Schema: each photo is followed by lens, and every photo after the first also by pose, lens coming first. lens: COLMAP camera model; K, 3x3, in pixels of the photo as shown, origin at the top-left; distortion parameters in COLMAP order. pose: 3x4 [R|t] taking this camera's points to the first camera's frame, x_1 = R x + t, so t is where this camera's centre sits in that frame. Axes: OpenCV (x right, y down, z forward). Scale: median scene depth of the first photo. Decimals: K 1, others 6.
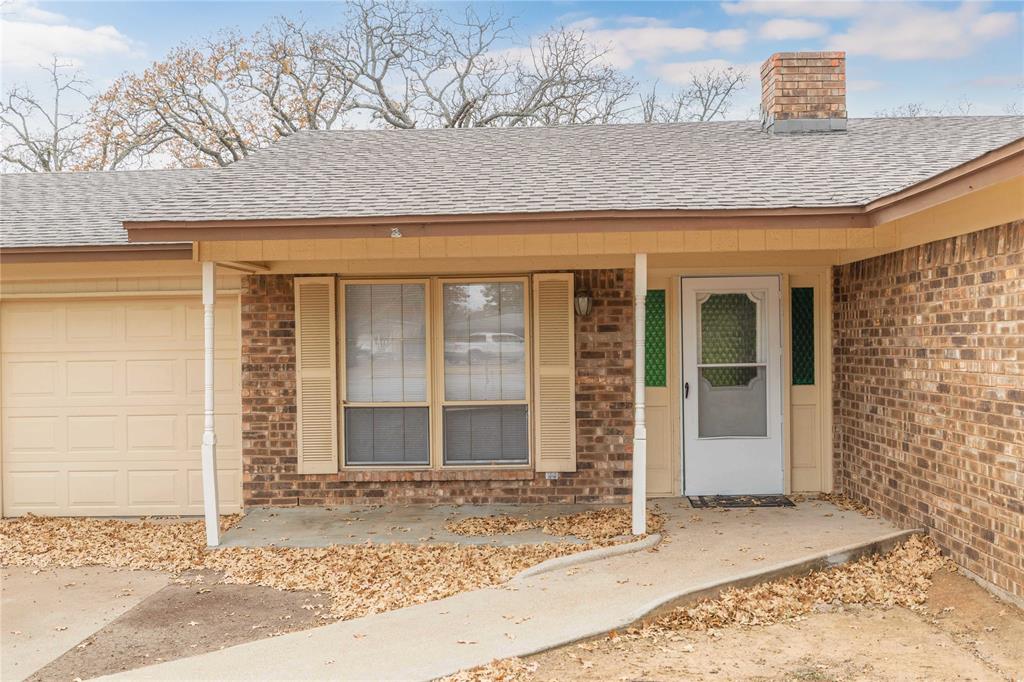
lens RADIAL K [[978.0, 0, 510.8], [0, 978.0, 342.6], [0, 0, 1]] dist [-0.016702, 0.000000]
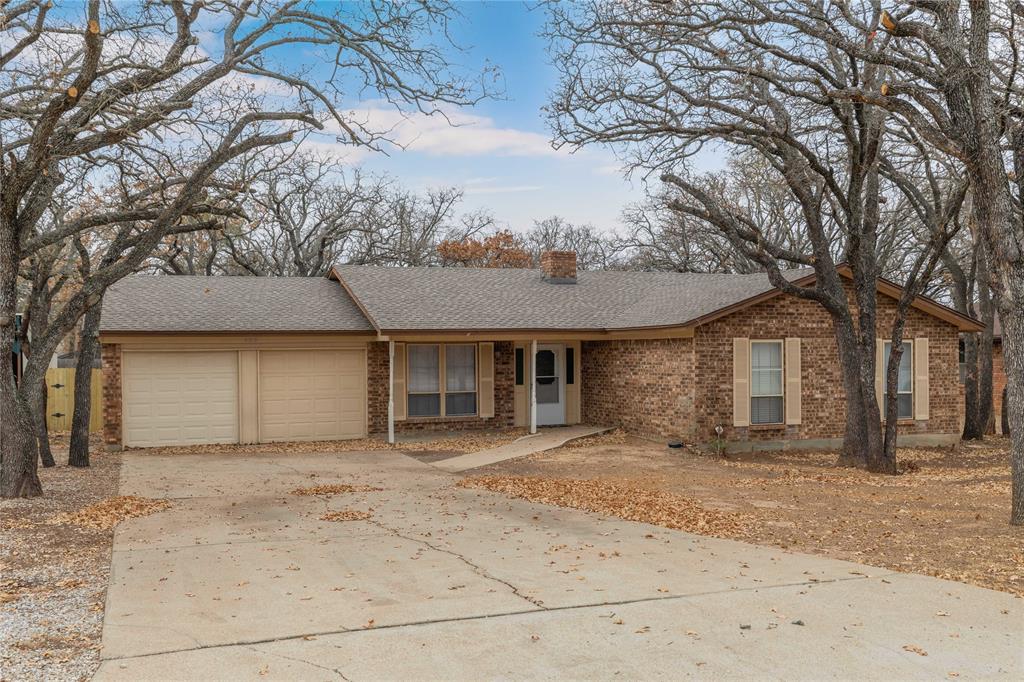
lens RADIAL K [[978.0, 0, 512.4], [0, 978.0, 342.8], [0, 0, 1]] dist [-0.016702, 0.000000]
pose [[0.917435, 0.009074, 0.397782, -0.944004], [-0.004657, 0.999916, -0.012069, -0.038129], [-0.397858, 0.009220, 0.917401, -1.453134]]
